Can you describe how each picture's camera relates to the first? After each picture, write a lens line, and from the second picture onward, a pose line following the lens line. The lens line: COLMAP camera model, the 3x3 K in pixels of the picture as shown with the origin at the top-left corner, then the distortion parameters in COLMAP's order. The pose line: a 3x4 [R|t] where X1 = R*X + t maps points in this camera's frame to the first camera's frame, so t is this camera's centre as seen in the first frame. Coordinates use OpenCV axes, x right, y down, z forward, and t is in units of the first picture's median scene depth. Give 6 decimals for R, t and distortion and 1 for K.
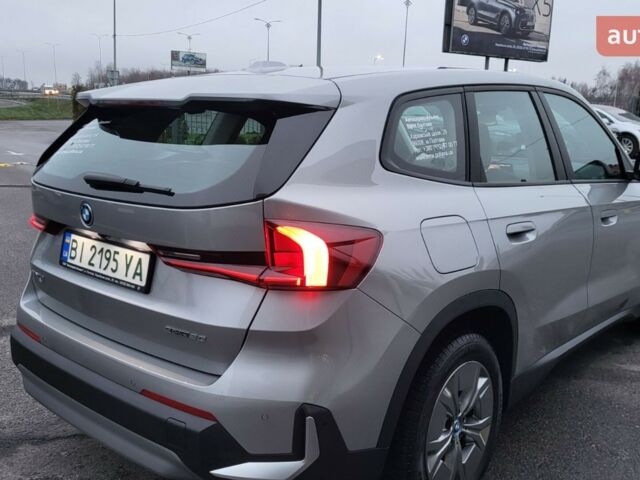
lens RADIAL K [[668.0, 0, 307.0], [0, 668.0, 243.0], [0, 0, 1]] dist [0.048736, -0.017683]
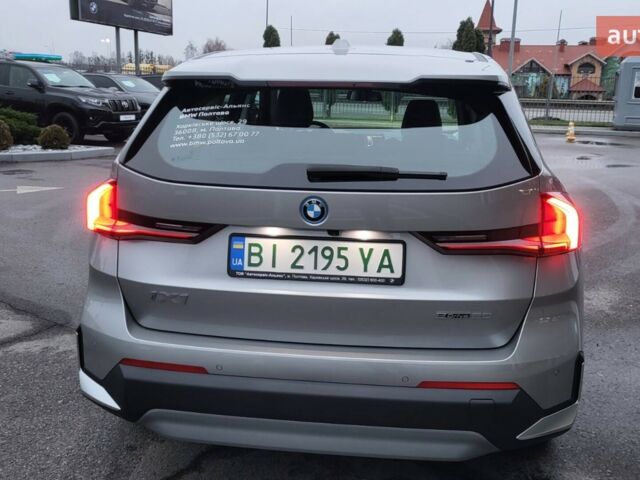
lens RADIAL K [[668.3, 0, 320.0], [0, 668.3, 240.0], [0, 0, 1]] dist [0.057295, -0.005444]
pose [[0.815112, -0.134667, 0.563433, -0.804599], [0.114545, 0.990869, 0.071117, -0.064390], [-0.567866, 0.006570, 0.823095, 0.256806]]
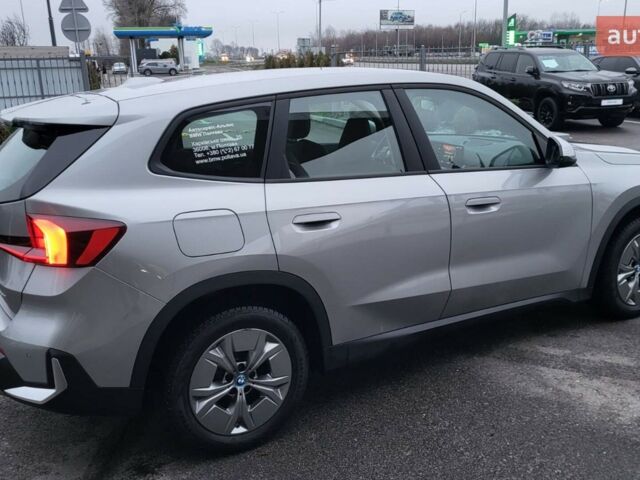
lens RADIAL K [[668.0, 0, 307.0], [0, 668.0, 243.0], [0, 0, 1]] dist [0.048736, -0.017683]
pose [[0.947653, 0.034873, -0.317391, 0.765236], [-0.015162, 0.997811, 0.064362, -0.060931], [0.318941, -0.056180, 0.946108, -0.107445]]
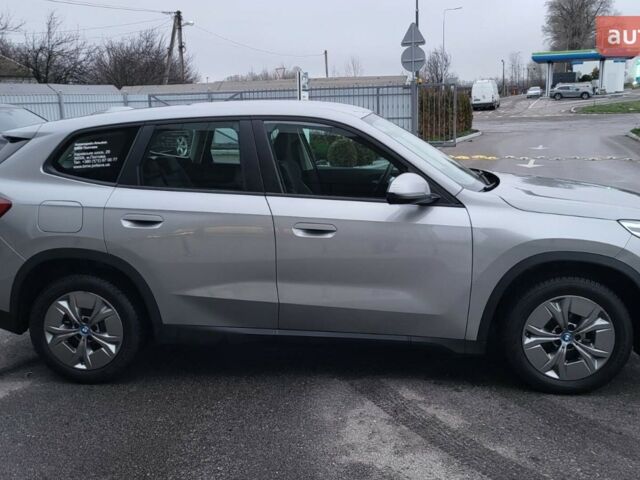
lens RADIAL K [[666.2, 0, 320.0], [0, 666.2, 240.0], [0, 0, 1]] dist [0.052913, -0.009224]
pose [[0.551568, 0.135927, -0.822980, 2.001119], [-0.128709, 0.988686, 0.077033, -0.157951], [0.824140, 0.063436, 0.562823, 0.570290]]
